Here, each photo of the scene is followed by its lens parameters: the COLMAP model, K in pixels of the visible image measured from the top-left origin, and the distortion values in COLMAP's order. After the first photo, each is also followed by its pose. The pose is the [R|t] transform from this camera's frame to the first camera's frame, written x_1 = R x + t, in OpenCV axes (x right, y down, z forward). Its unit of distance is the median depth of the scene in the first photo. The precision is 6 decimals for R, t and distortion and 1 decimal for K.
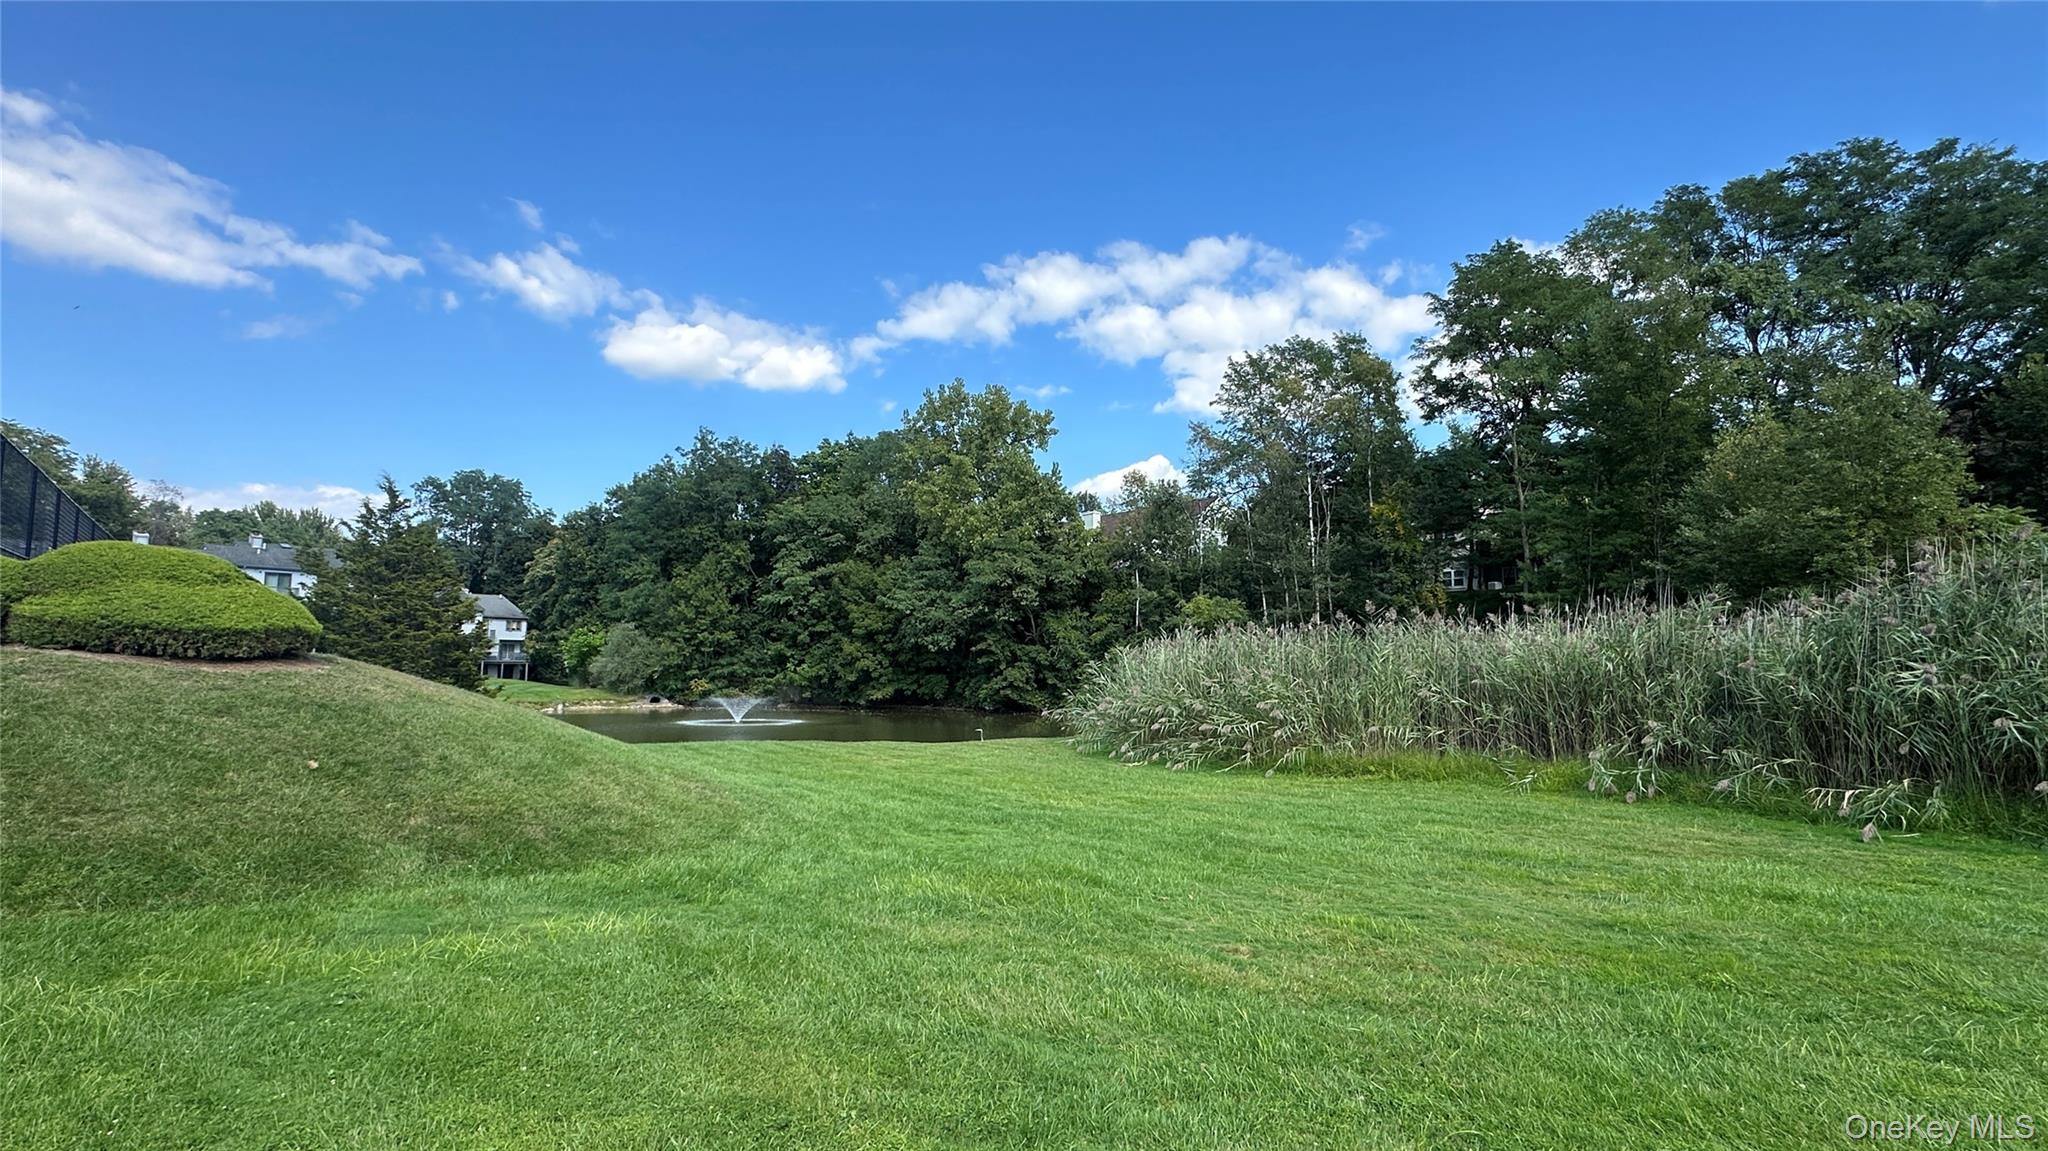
lens RADIAL K [[962.4, 0, 1033.2], [0, 962.4, 572.7], [0, 0, 1]] dist [-0.001723, -0.000201]
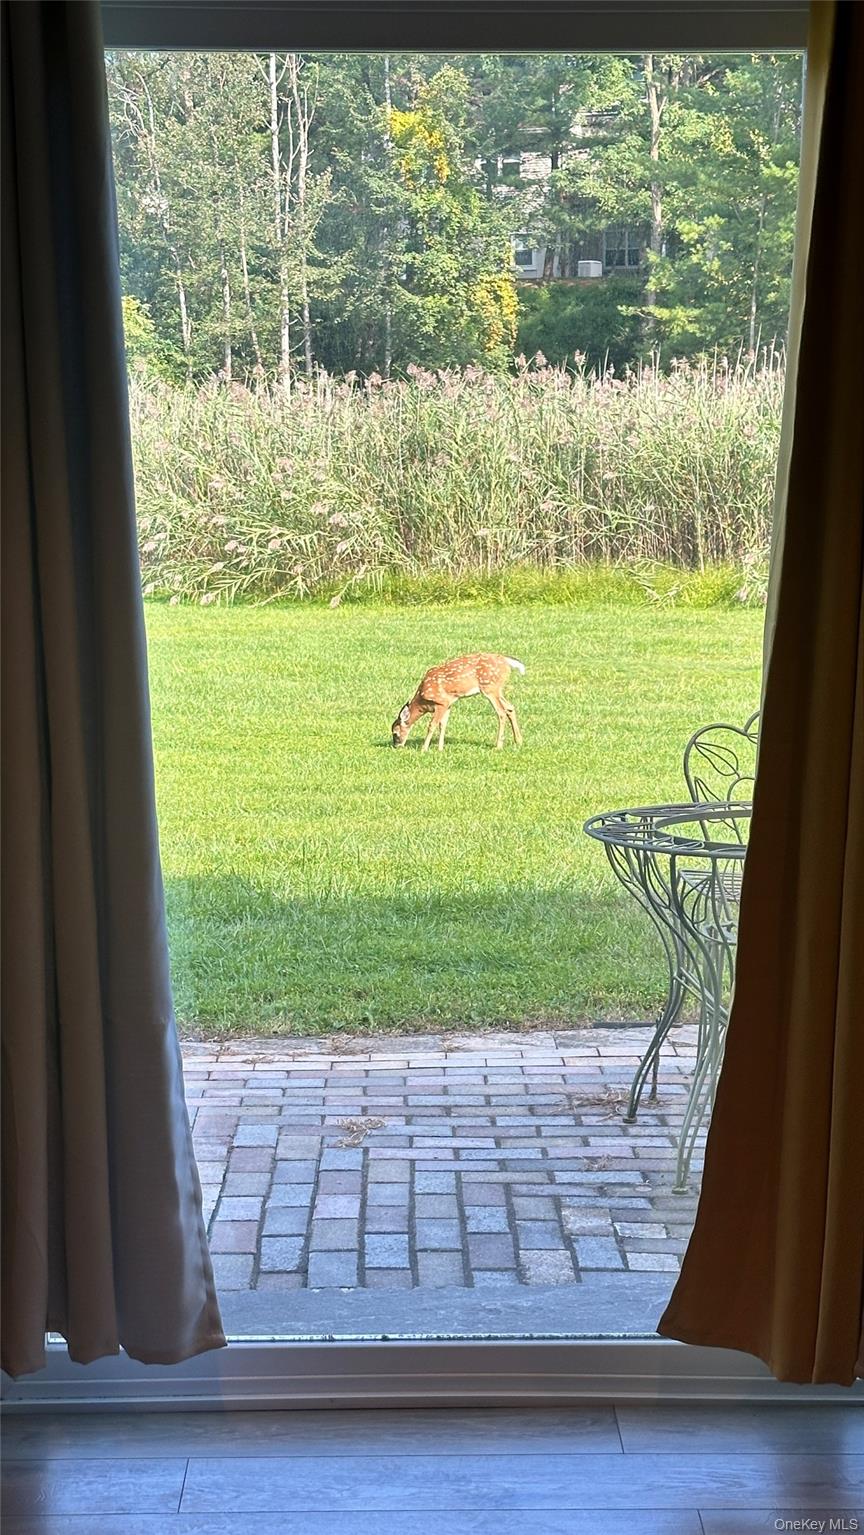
lens RADIAL K [[2435.0, 0, 437.7], [0, 2435.0, 764.2], [0, 0, 1]] dist [0.197248, 0.000000]
pose [[0.919850, -0.060550, 0.387570, -0.149680], [-0.031911, 0.973190, 0.227777, -0.032526], [-0.390971, -0.221889, 0.893256, -0.249168]]
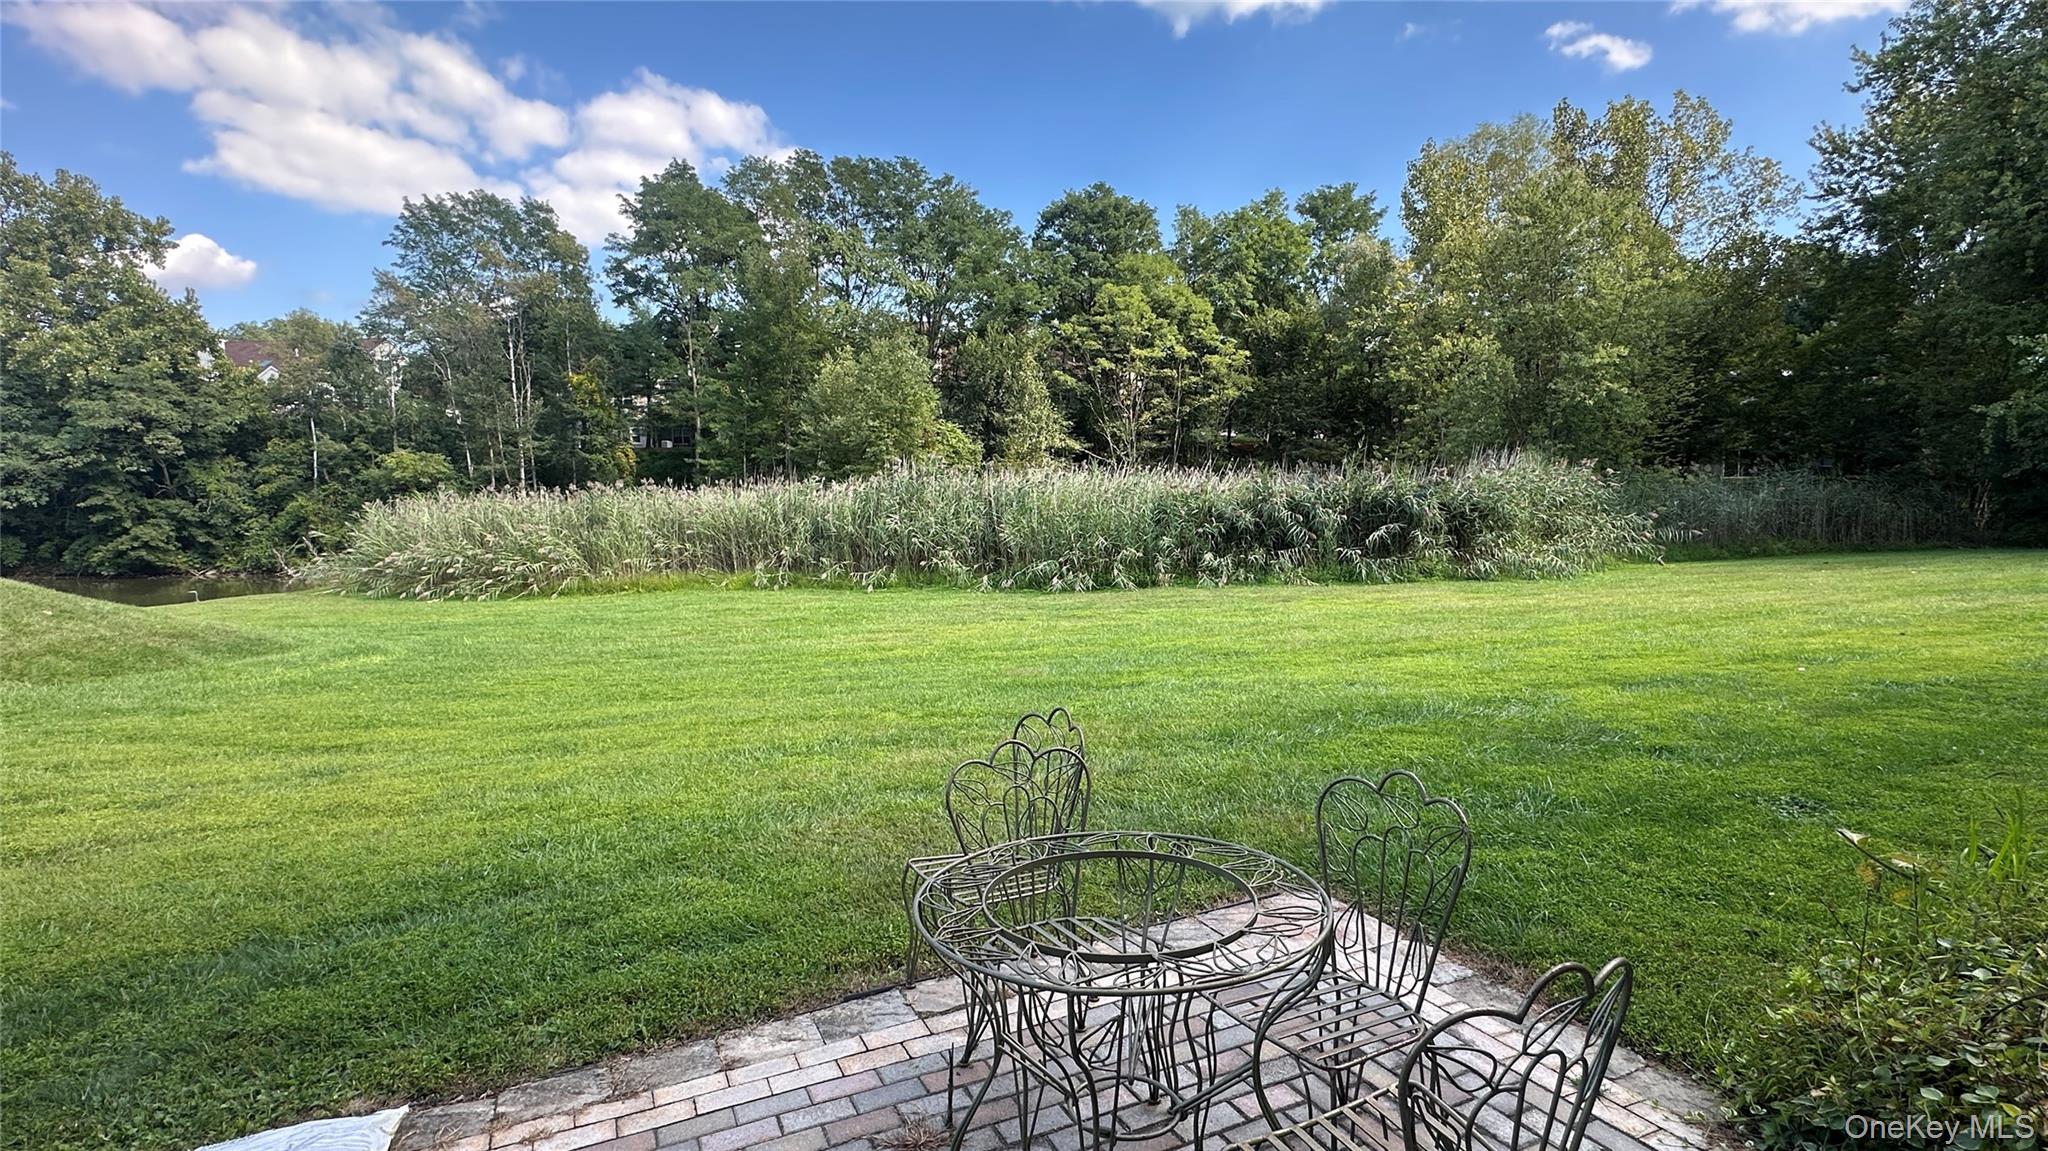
lens RADIAL K [[962.4, 0, 1012.3], [0, 962.4, 577.2], [0, 0, 1]] dist [-0.001723, -0.000201]
pose [[0.688535, -0.069782, 0.721838, -0.127198], [-0.052376, 0.987975, 0.145469, -0.025620], [-0.723309, -0.137968, 0.676601, -0.183862]]
